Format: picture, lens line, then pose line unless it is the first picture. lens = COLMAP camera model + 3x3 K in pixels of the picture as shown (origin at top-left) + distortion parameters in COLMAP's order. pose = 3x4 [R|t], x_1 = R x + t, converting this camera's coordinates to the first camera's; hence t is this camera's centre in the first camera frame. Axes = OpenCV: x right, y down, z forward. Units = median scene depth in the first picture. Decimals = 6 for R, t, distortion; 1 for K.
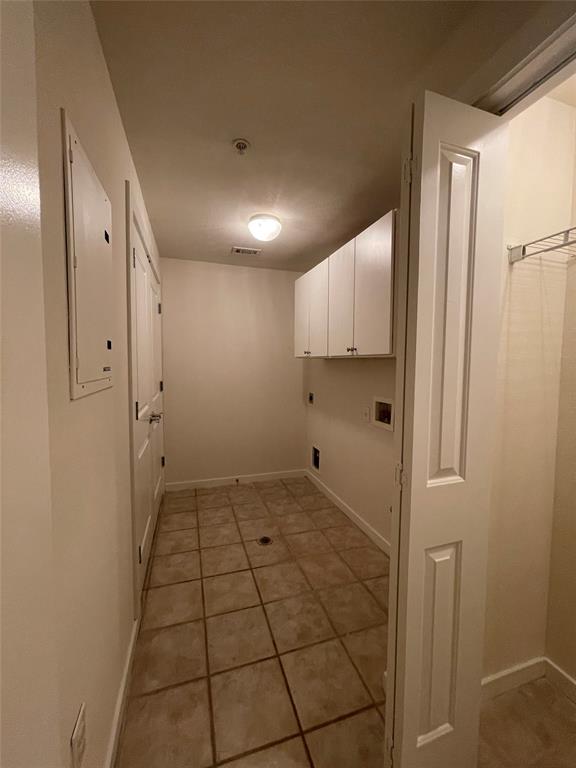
lens RADIAL K [[309.1, 0, 286.0], [0, 309.1, 383.0], [0, 0, 1]] dist [-0.001140, 0.000300]
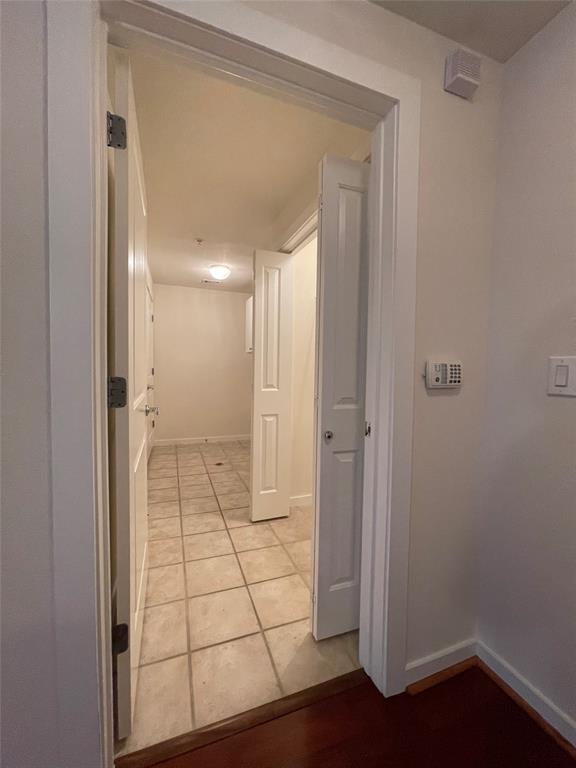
lens RADIAL K [[309.1, 0, 289.2], [0, 309.1, 382.3], [0, 0, 1]] dist [-0.001140, 0.000300]
pose [[0.998537, 0.002757, 0.054006, 0.211716], [-0.001519, 0.999735, -0.022952, 0.123480], [-0.054055, 0.022836, 0.998277, -0.645312]]
